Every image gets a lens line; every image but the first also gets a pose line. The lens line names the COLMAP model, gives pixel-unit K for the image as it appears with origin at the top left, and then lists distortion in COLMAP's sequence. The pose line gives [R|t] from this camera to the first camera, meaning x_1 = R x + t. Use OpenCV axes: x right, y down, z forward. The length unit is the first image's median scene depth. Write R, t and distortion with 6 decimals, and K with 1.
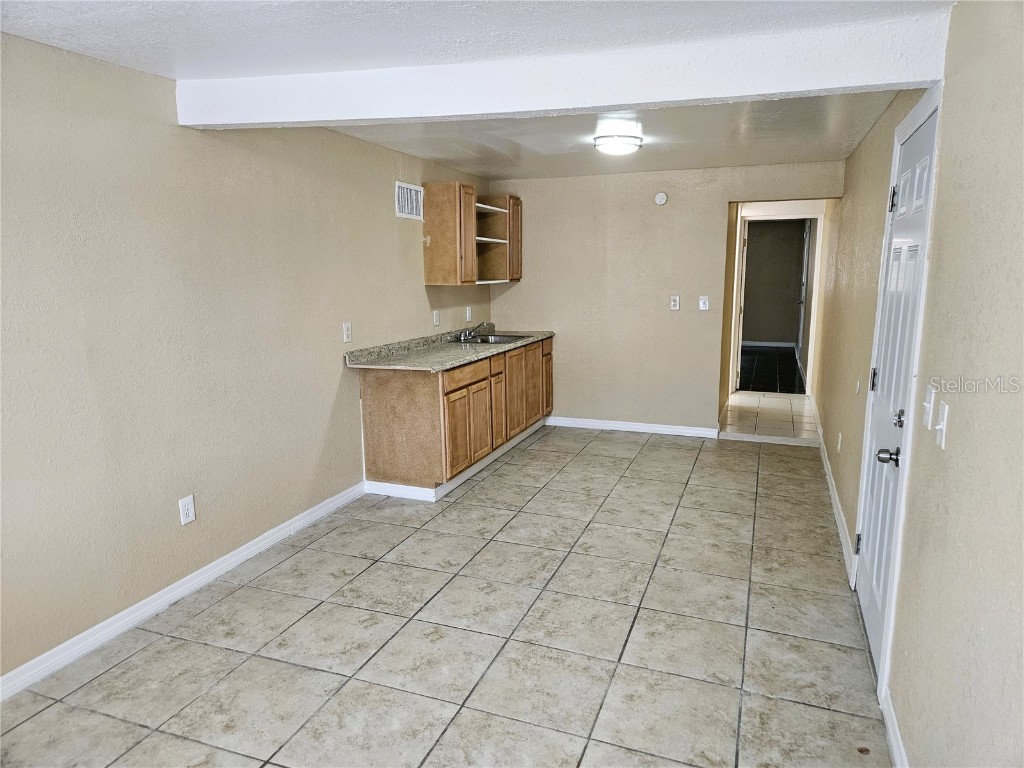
lens RADIAL K [[676.6, 0, 507.5], [0, 676.6, 392.3], [0, 0, 1]] dist [0.055833, -0.041655]
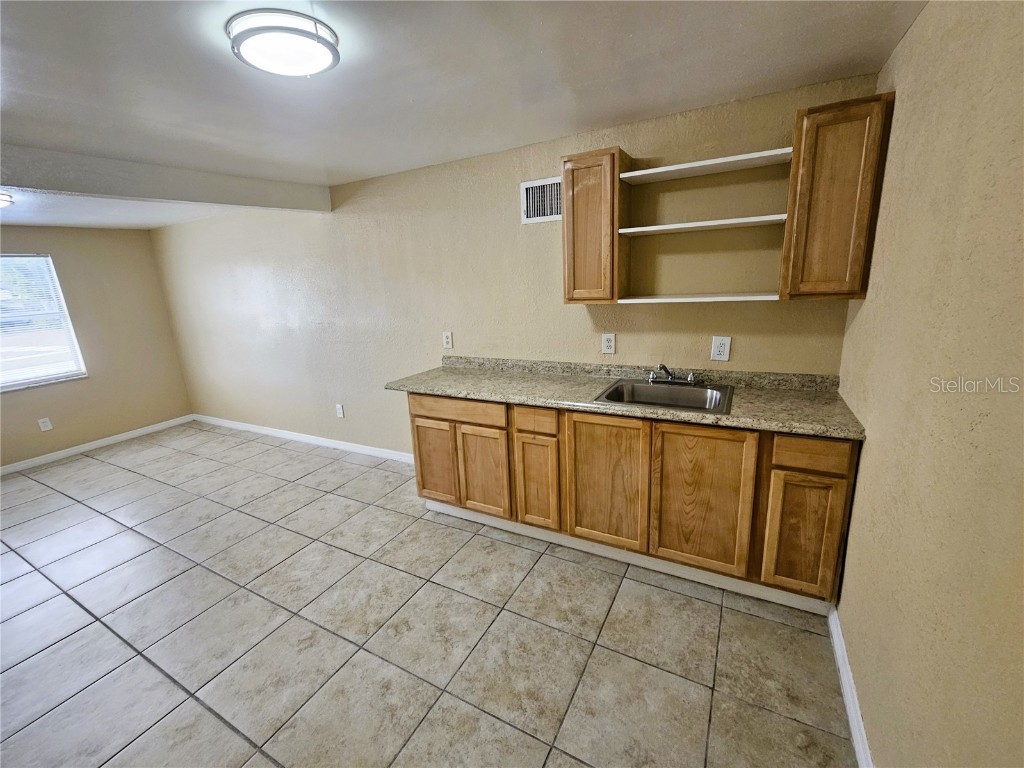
lens RADIAL K [[423.7, 0, 509.0], [0, 423.7, 380.2], [0, 0, 1]] dist [-0.000134, 0.000402]
pose [[-0.134668, 0.249908, -0.958859, 0.603526], [-0.126052, 0.955491, 0.266734, -0.292879], [0.982840, 0.156787, -0.097173, 1.502711]]
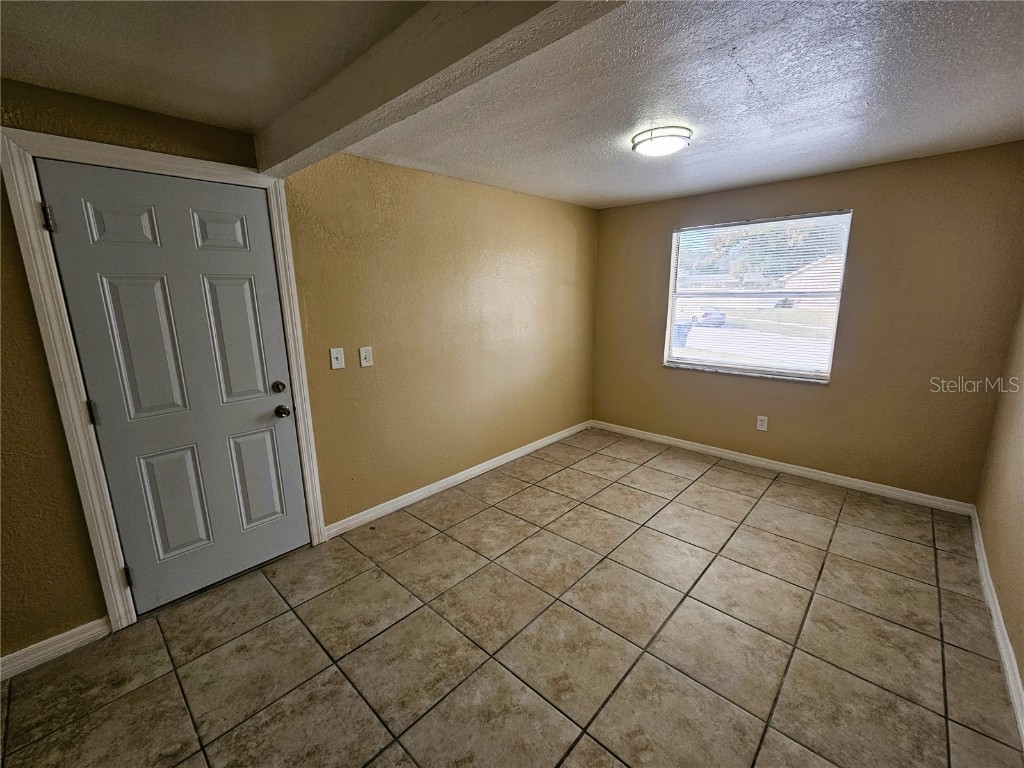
lens RADIAL K [[428.2, 0, 510.2], [0, 428.2, 379.3], [0, 0, 1]] dist [-0.000777, 0.000014]
pose [[-0.928658, -0.063019, 0.365545, -0.190389], [0.083338, 0.924823, 0.371156, -0.207312], [-0.361454, 0.375141, -0.853593, 1.141206]]
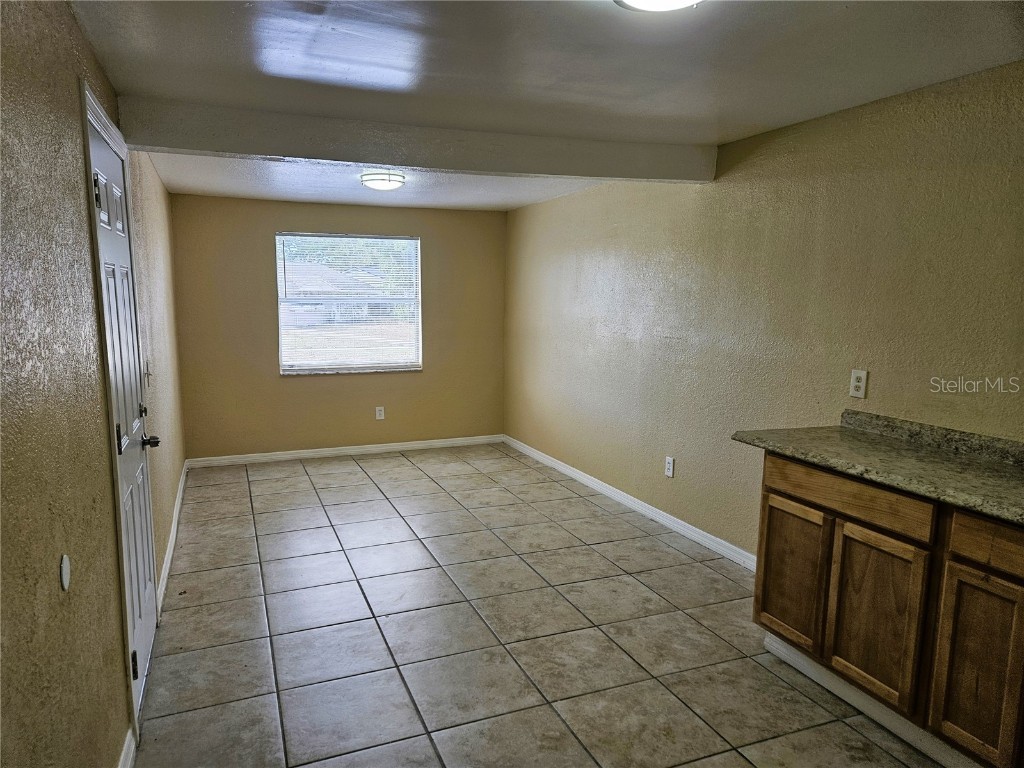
lens RADIAL K [[676.6, 0, 507.5], [0, 676.6, 392.3], [0, 0, 1]] dist [0.055833, -0.041655]
pose [[-0.726531, 0.094730, -0.680572, 0.645397], [-0.133653, 0.952053, 0.275196, -0.285434], [0.674010, 0.290899, -0.679035, 1.566301]]
